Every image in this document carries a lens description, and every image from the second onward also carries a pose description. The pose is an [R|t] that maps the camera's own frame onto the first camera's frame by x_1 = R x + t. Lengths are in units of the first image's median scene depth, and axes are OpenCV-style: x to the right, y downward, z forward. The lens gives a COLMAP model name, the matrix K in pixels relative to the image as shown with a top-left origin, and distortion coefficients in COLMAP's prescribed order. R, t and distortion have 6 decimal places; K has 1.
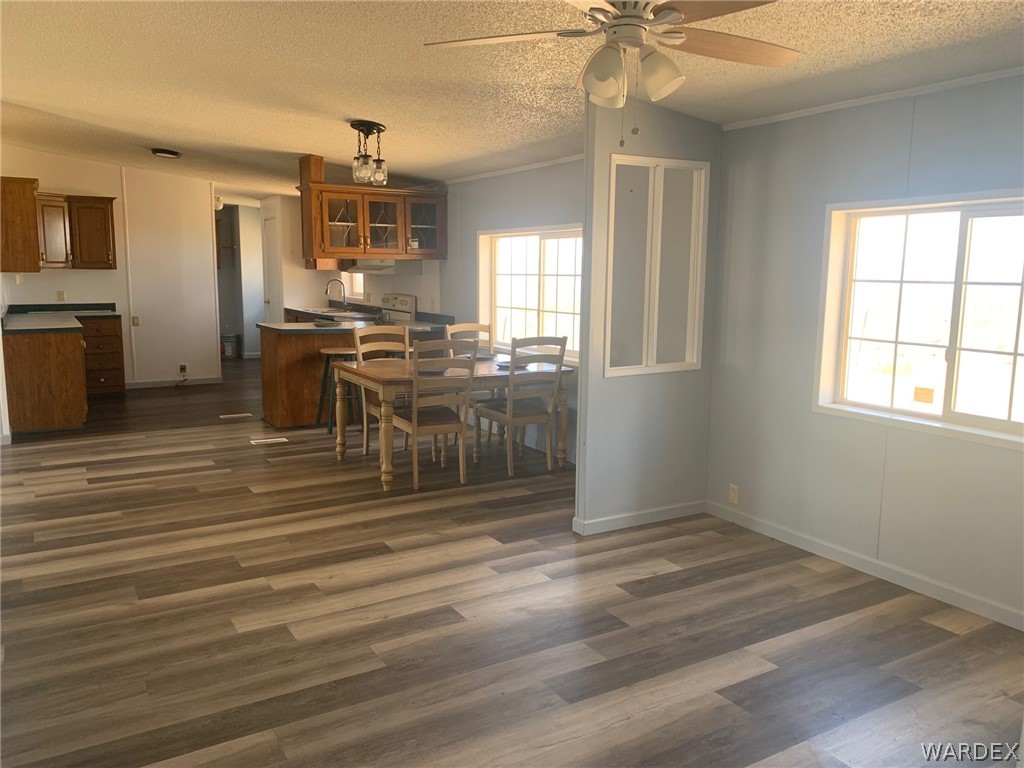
lens RADIAL K [[789.9, 0, 505.1], [0, 789.9, 382.7], [0, 0, 1]] dist [0.045662, -0.057574]
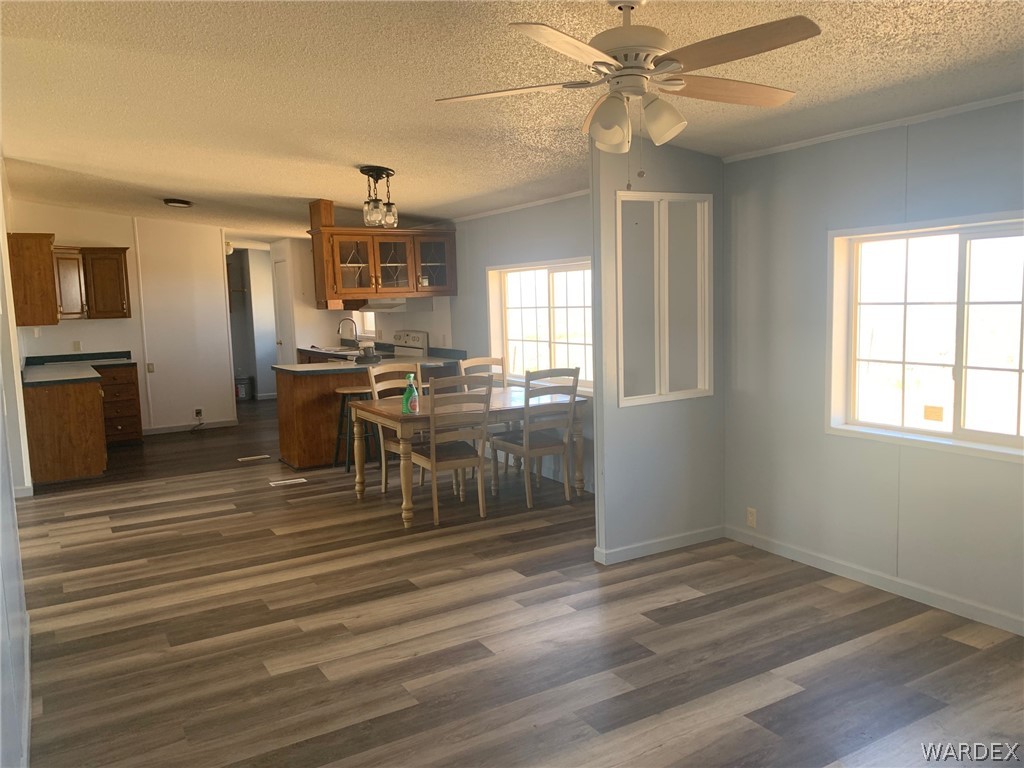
lens RADIAL K [[789.9, 0, 514.8], [0, 789.9, 384.5], [0, 0, 1]] dist [0.045662, -0.057574]
pose [[0.999208, -0.039787, 0.000194, -0.006040], [0.039770, 0.998617, -0.034382, -0.005227], [0.001175, 0.034362, 0.999409, -0.014858]]
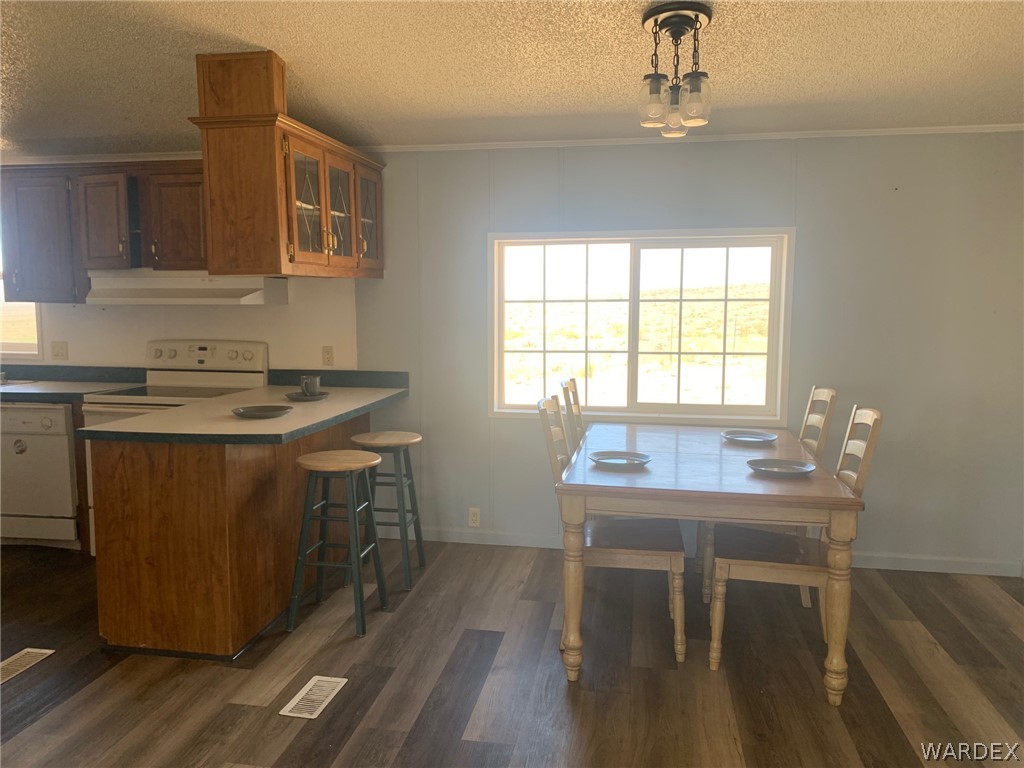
lens RADIAL K [[789.9, 0, 506.6], [0, 789.9, 381.7], [0, 0, 1]] dist [0.045662, -0.057574]
pose [[0.655030, -0.093477, 0.749798, -0.644507], [0.116070, 0.992988, 0.022396, -0.111905], [-0.746634, 0.072360, 0.661287, 0.748221]]
